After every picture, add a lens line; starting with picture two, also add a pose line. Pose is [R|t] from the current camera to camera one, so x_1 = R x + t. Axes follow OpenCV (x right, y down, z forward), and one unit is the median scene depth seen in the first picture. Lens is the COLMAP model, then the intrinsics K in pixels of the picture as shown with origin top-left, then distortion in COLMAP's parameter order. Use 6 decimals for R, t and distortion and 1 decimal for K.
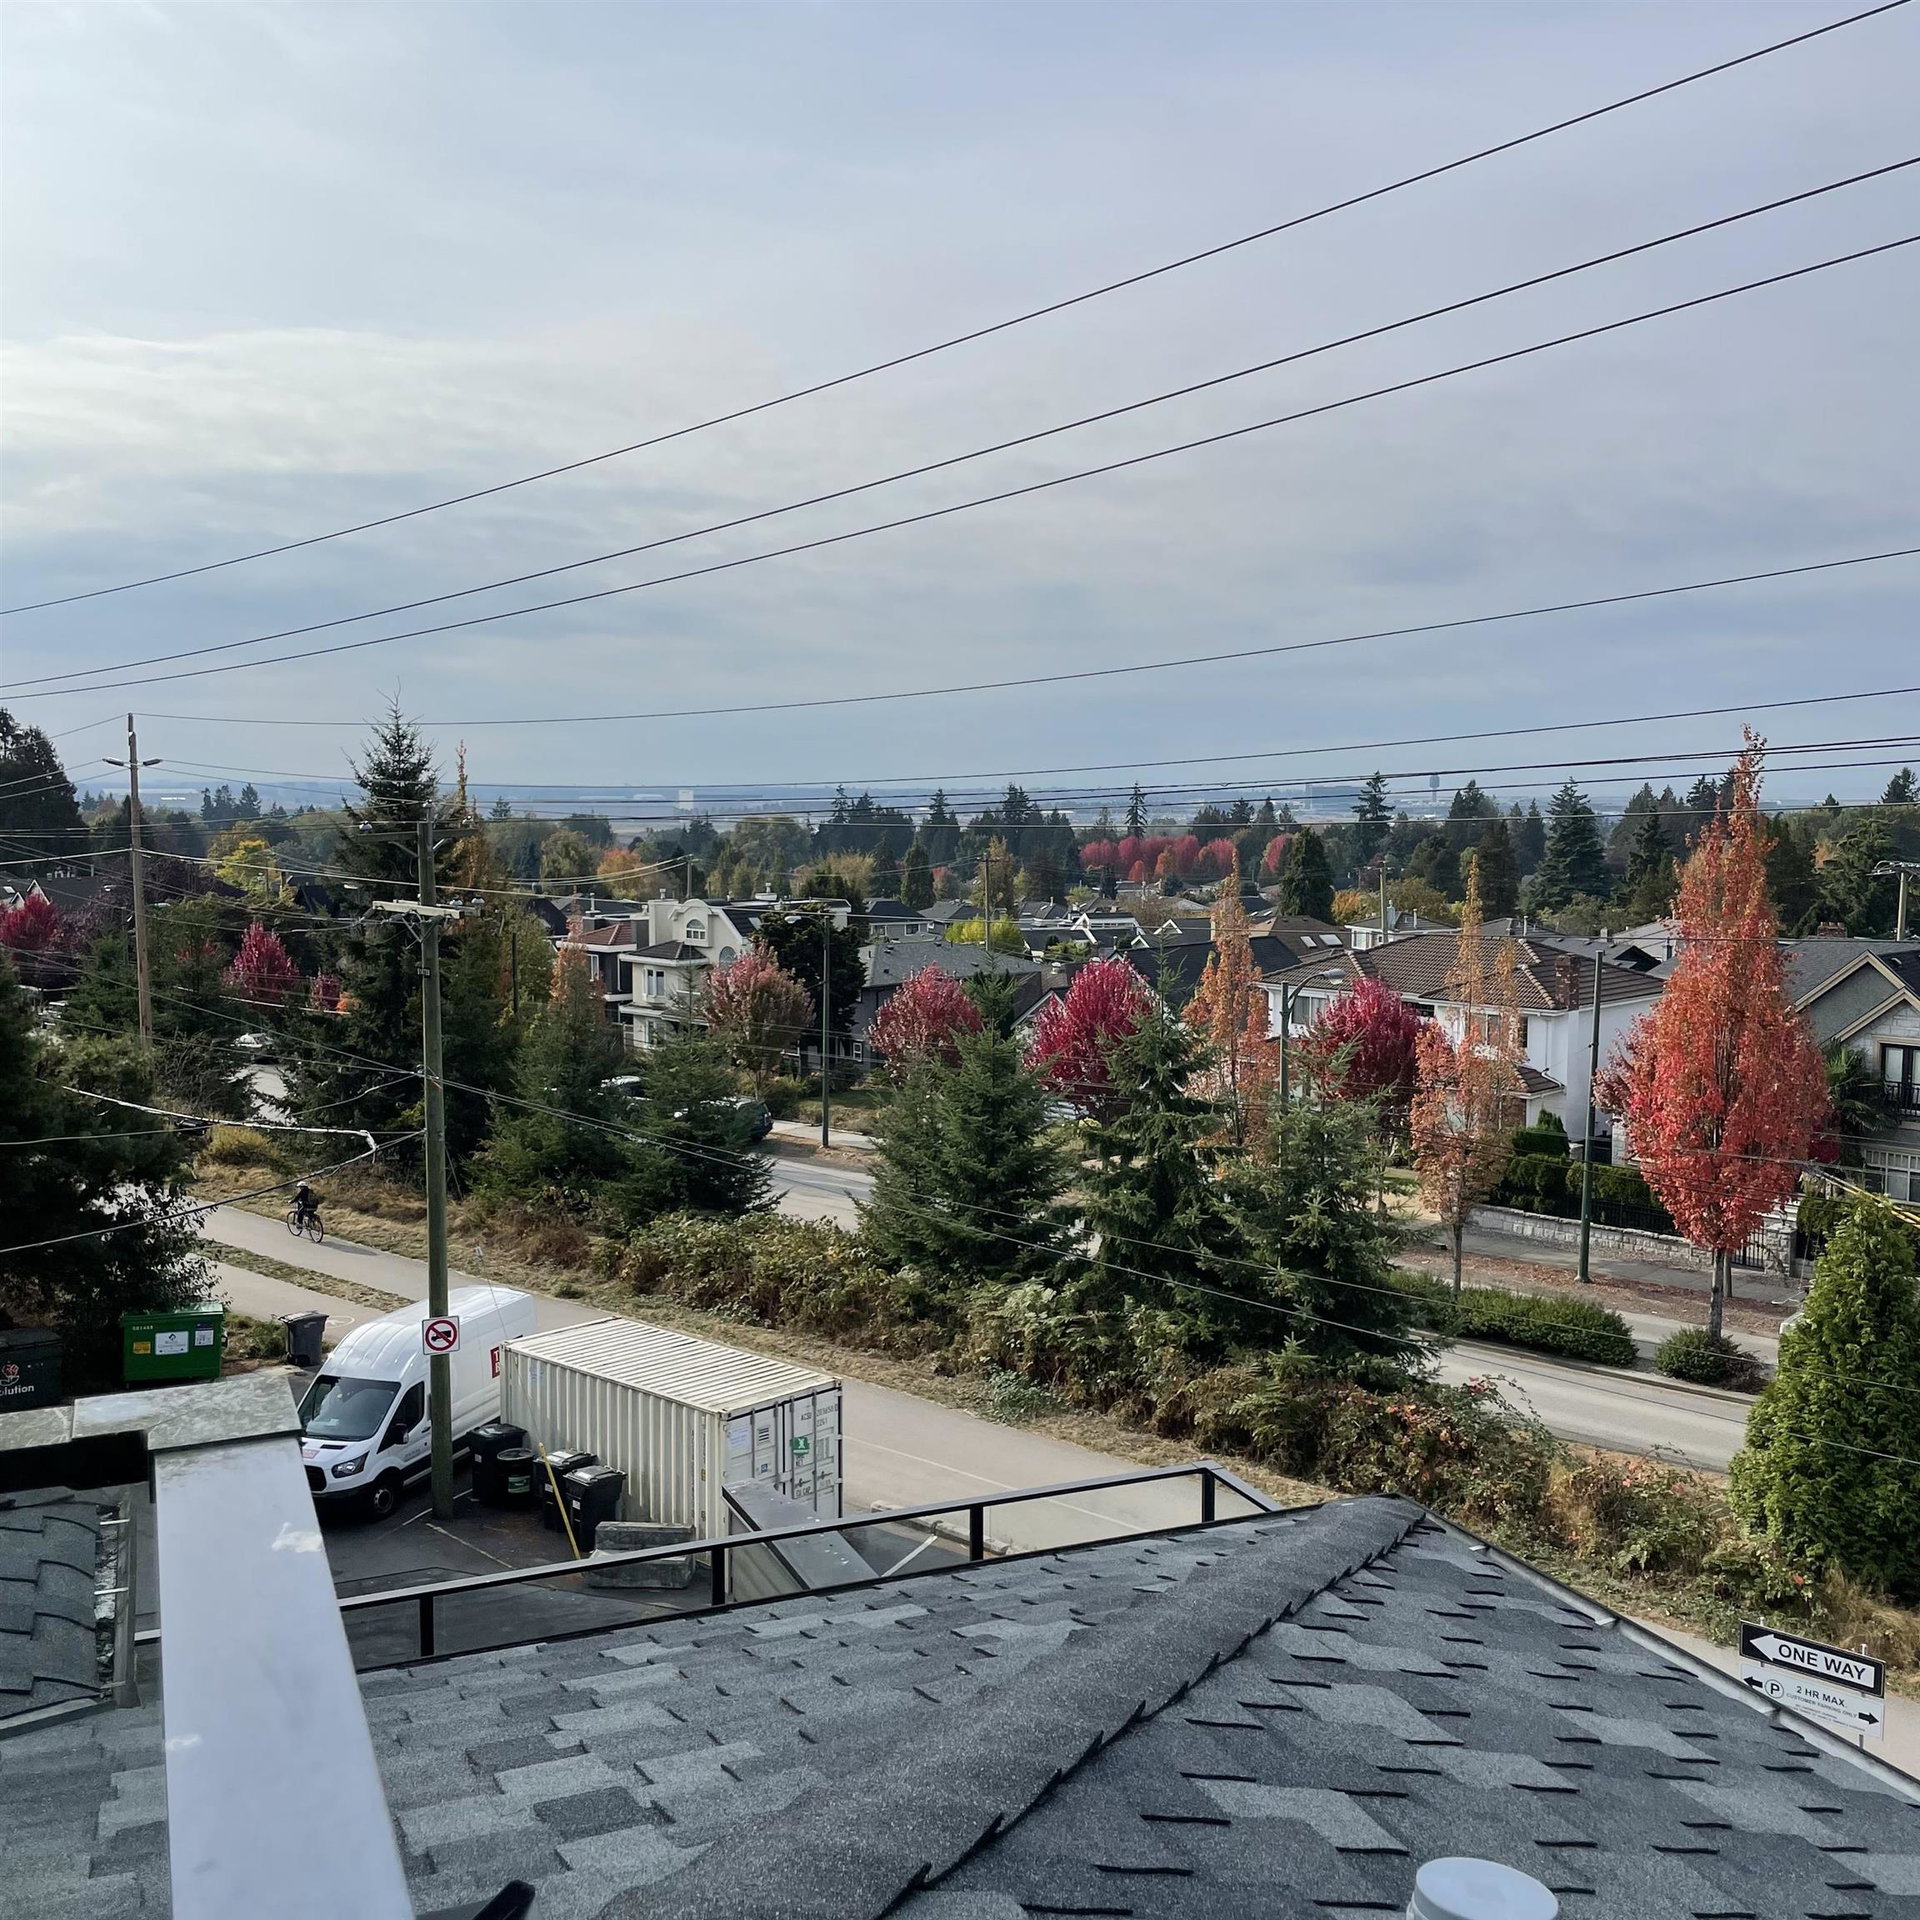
lens RADIAL K [[2023.0, 0, 960.0], [0, 2023.0, 960.0], [0, 0, 1]] dist [0.169953, -0.421485]
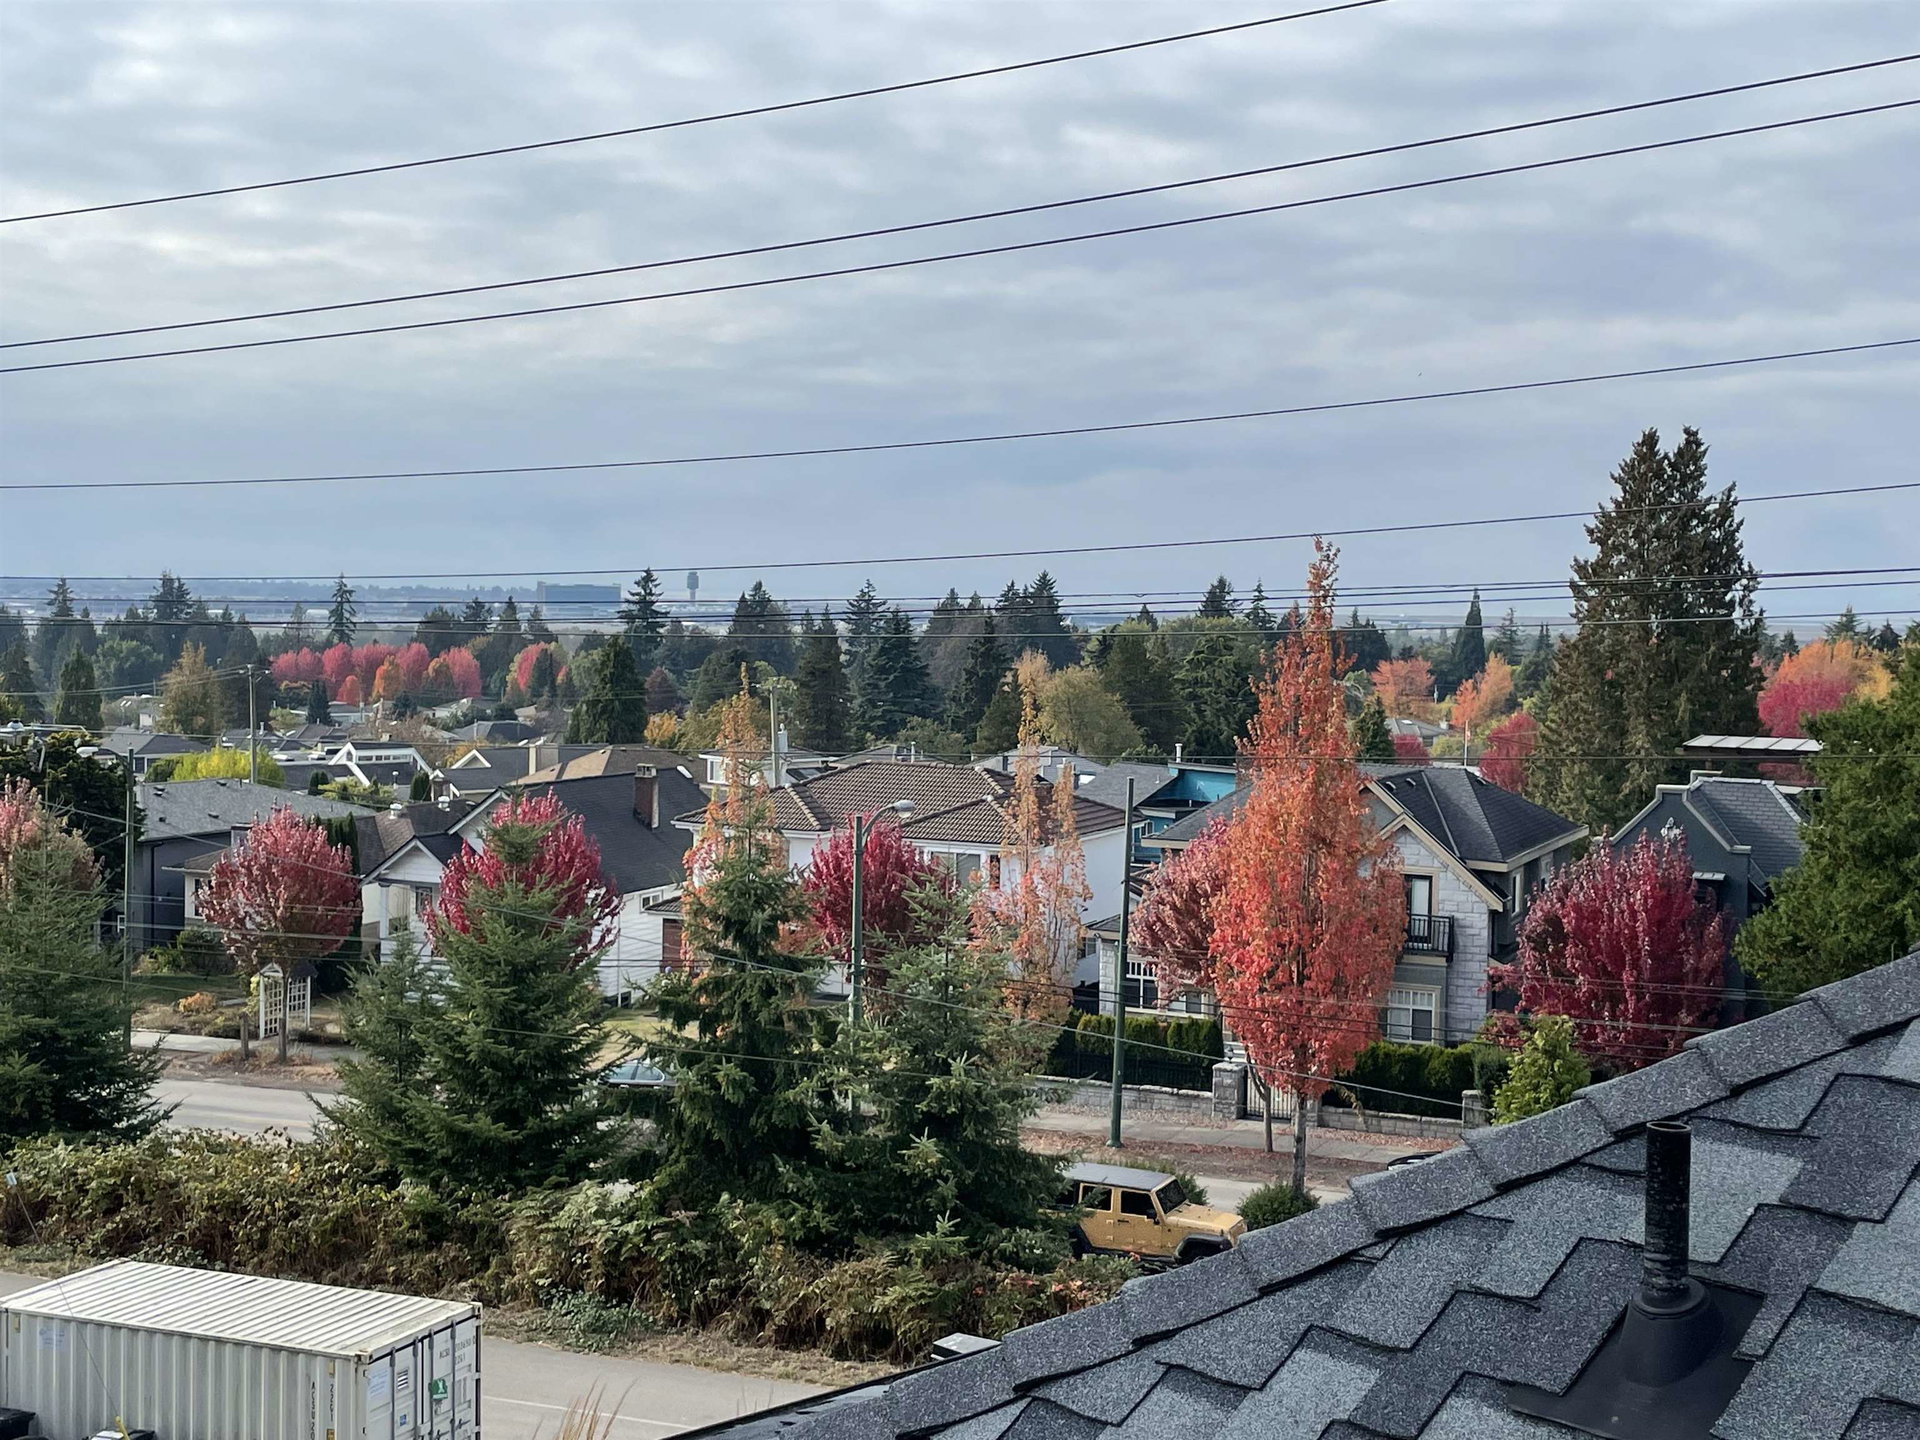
lens RADIAL K [[2593.1, 0, 960.0], [0, 2593.1, 720.0], [0, 0, 1]] dist [0.084144, -0.069691]
pose [[0.930798, -0.003932, 0.365514, -0.215596], [0.015760, 0.999444, -0.029382, 0.003245], [-0.365195, 0.033110, 0.930342, -0.048040]]
